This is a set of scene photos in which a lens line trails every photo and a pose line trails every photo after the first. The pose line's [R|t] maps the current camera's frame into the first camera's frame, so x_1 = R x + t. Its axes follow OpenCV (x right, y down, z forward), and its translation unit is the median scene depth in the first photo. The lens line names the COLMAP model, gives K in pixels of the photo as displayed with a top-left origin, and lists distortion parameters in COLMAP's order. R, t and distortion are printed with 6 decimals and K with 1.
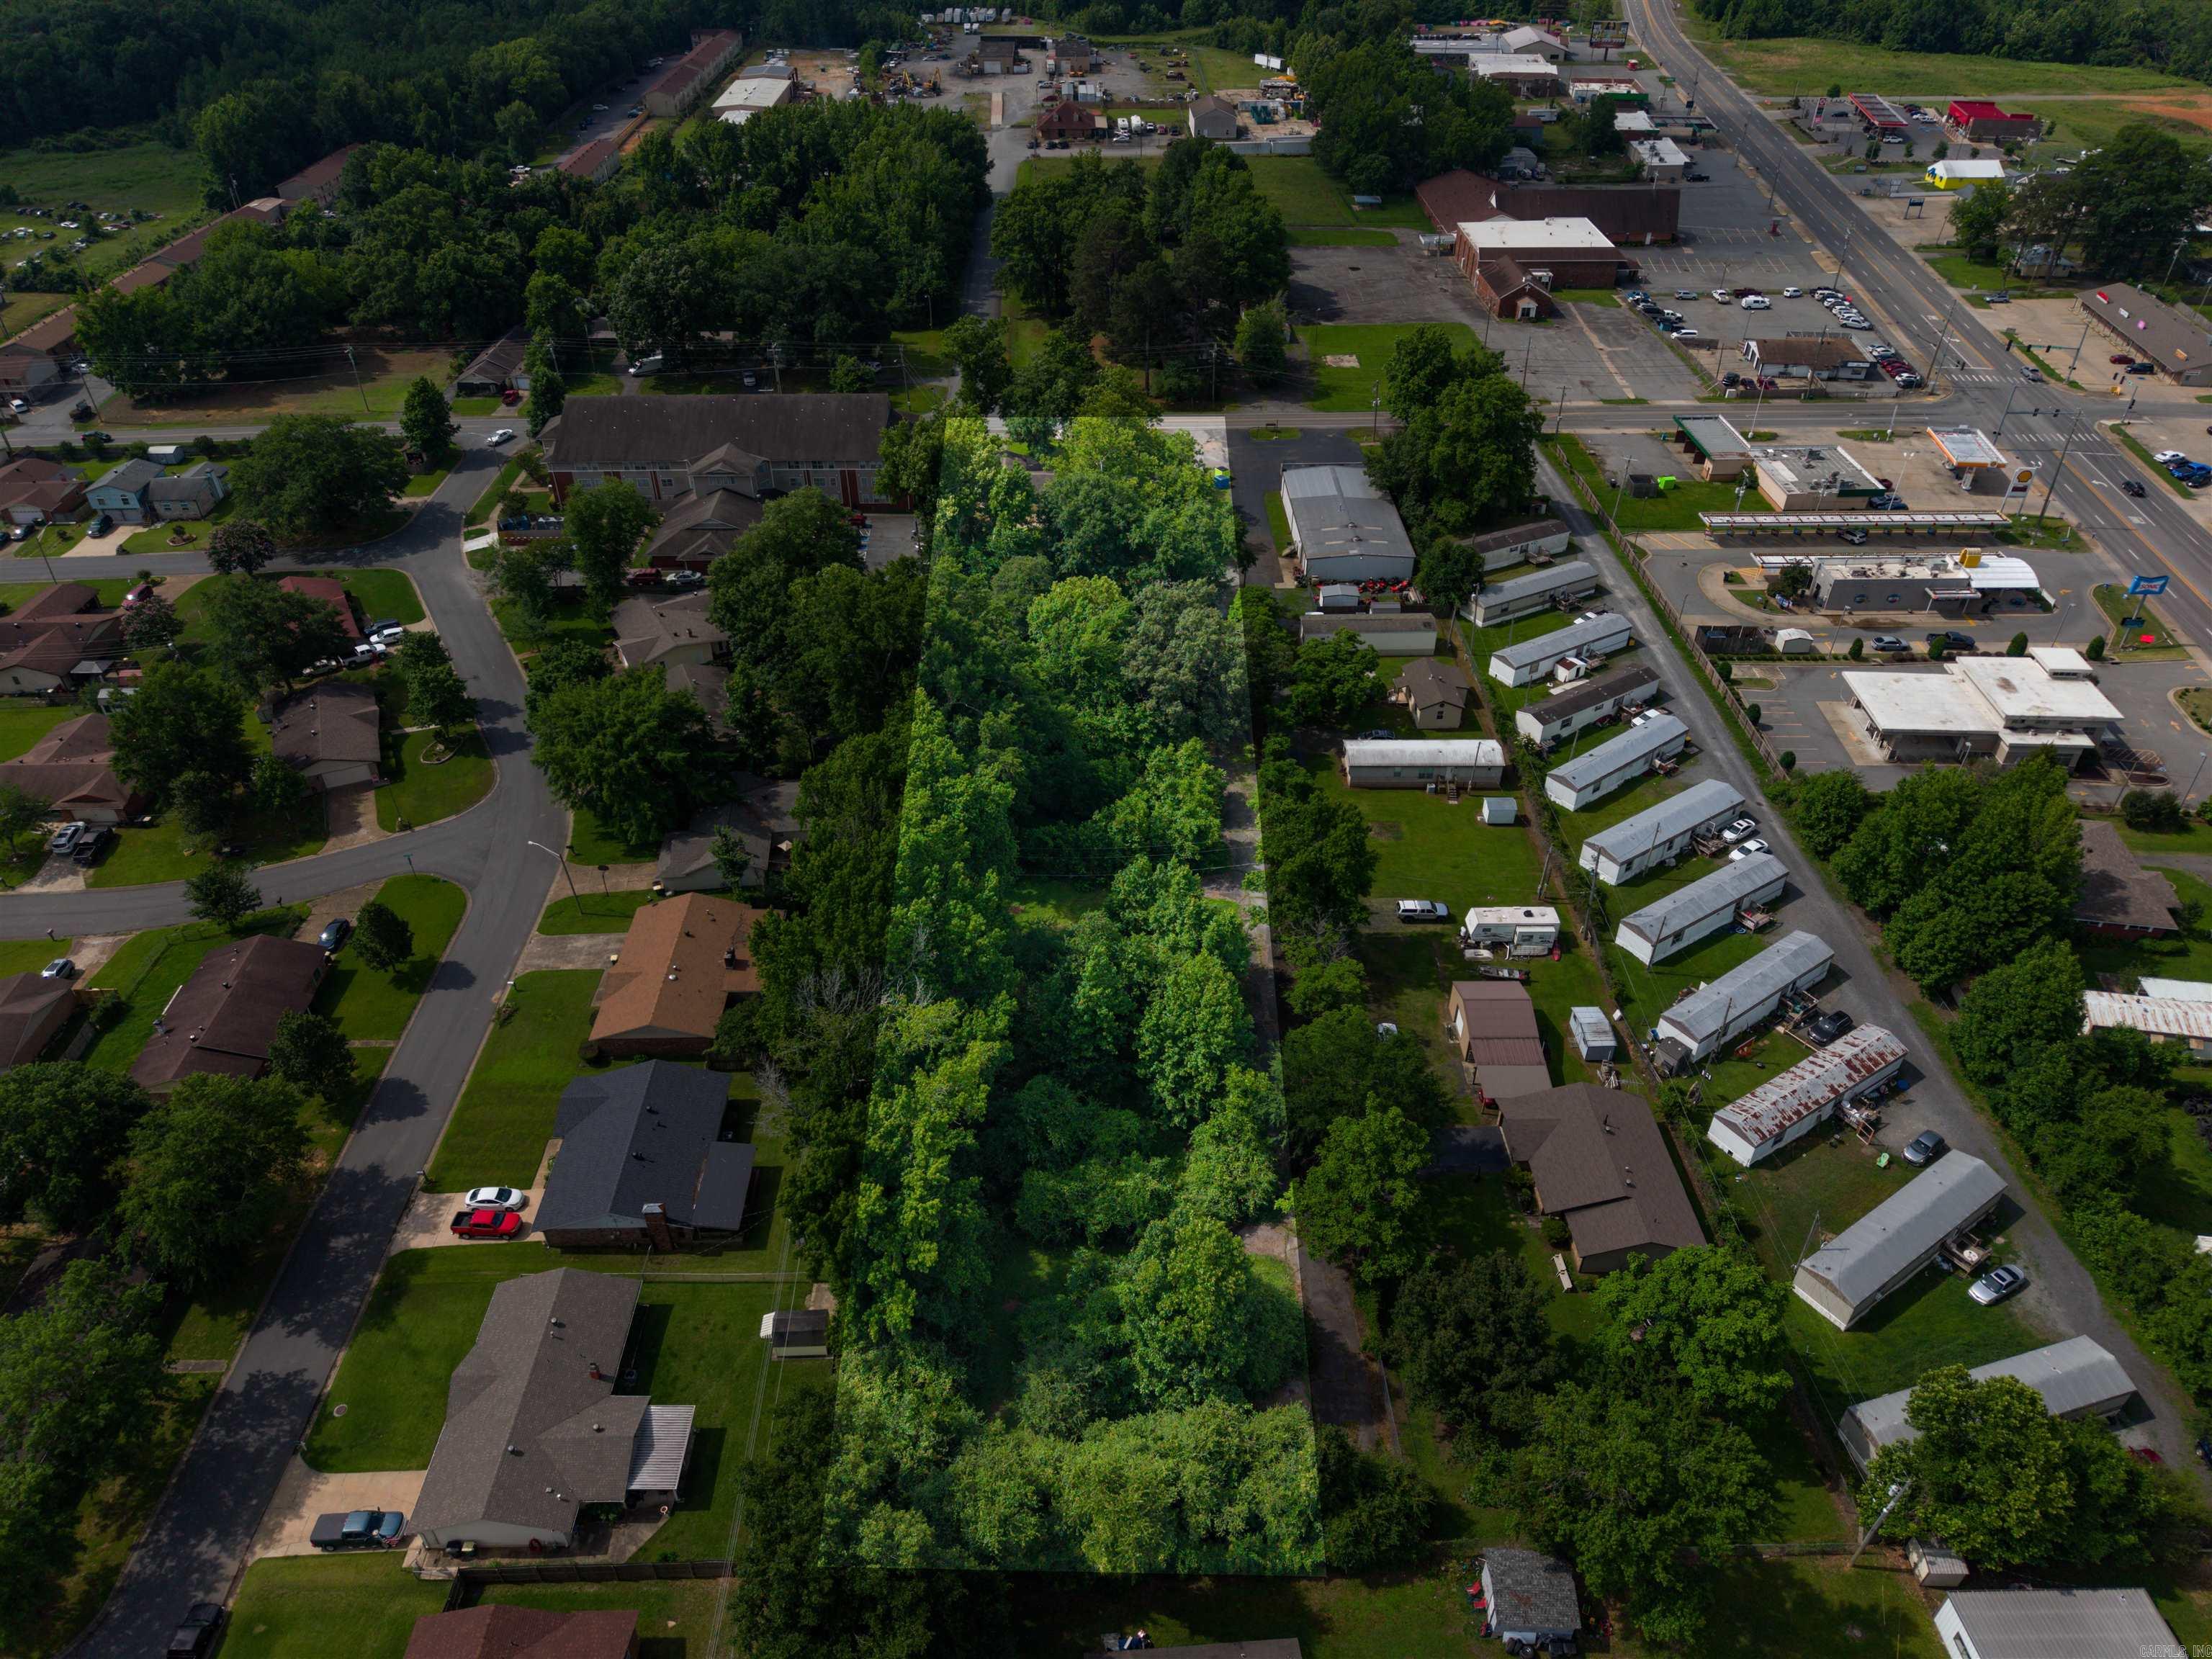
lens RADIAL K [[1502.5, 0, 1106.0], [0, 1502.5, 829.5], [0, 0, 1]] dist [0.022934, -0.026518]
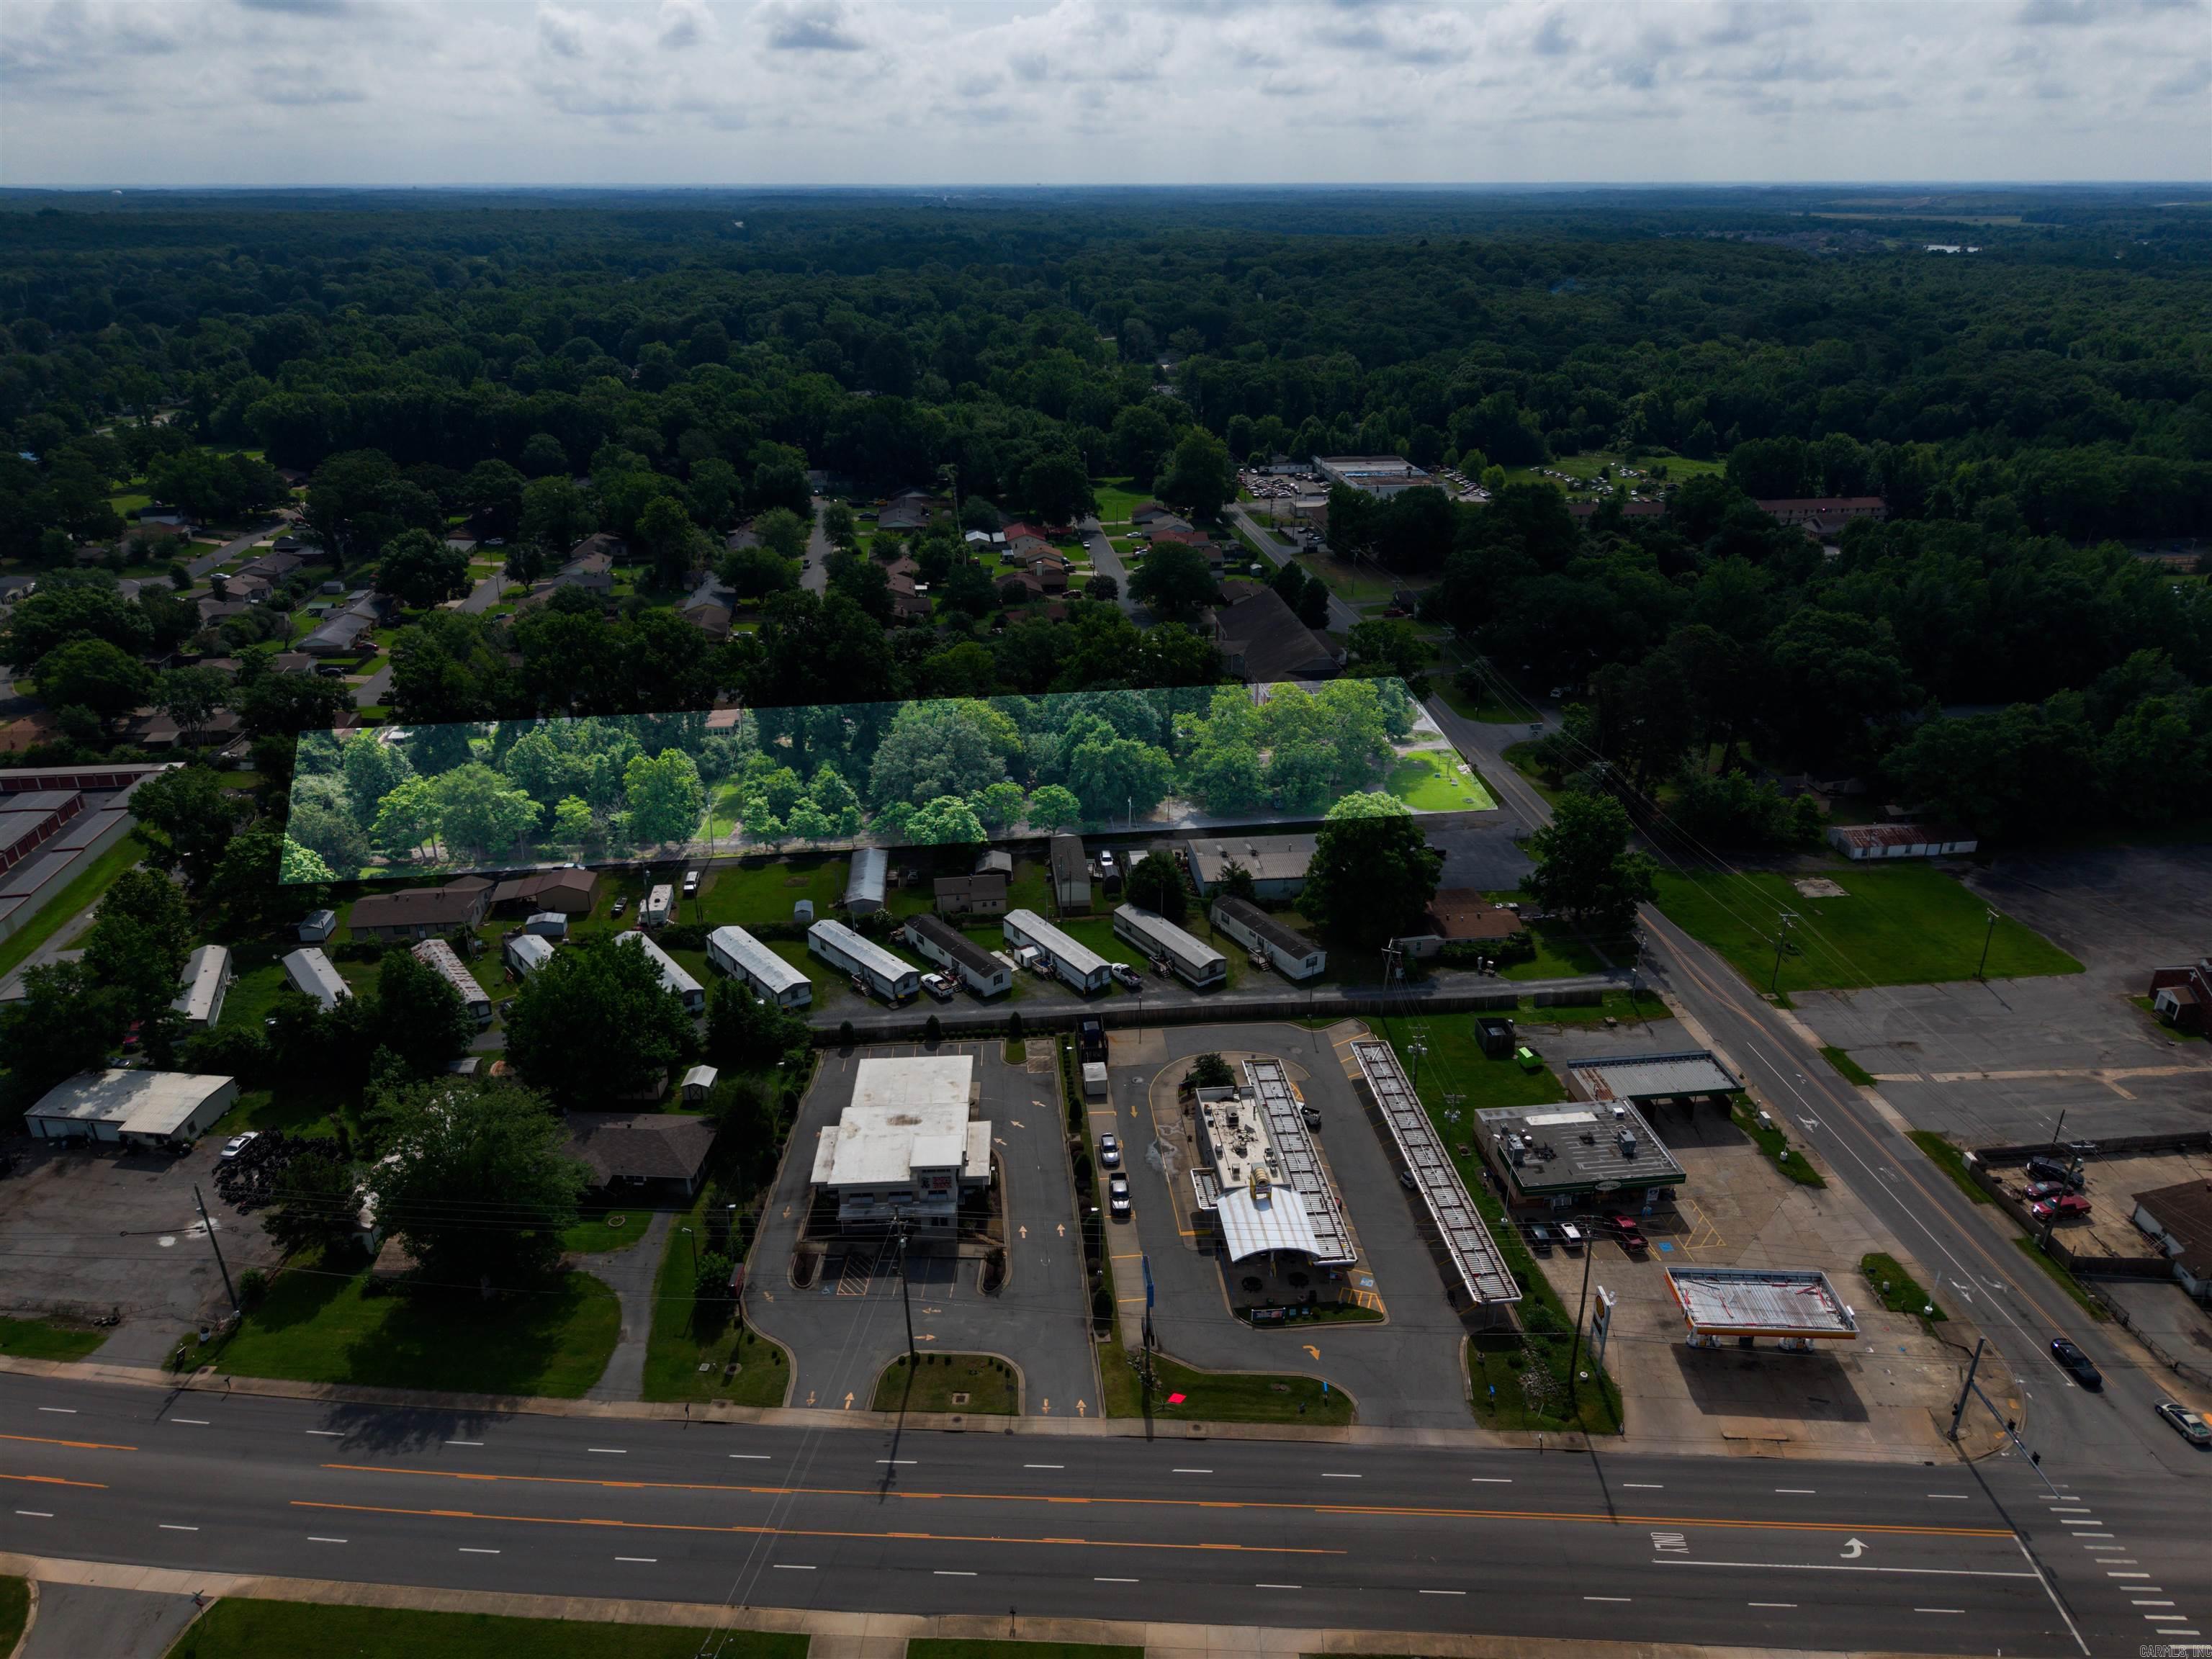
lens RADIAL K [[1502.5, 0, 1106.0], [0, 1502.5, 829.5], [0, 0, 1]] dist [0.022934, -0.026518]
pose [[0.089337, 0.402865, -0.910889, 1.067144], [-0.595461, 0.754710, 0.275389, -0.427275], [0.798402, 0.517796, 0.307314, 0.585549]]
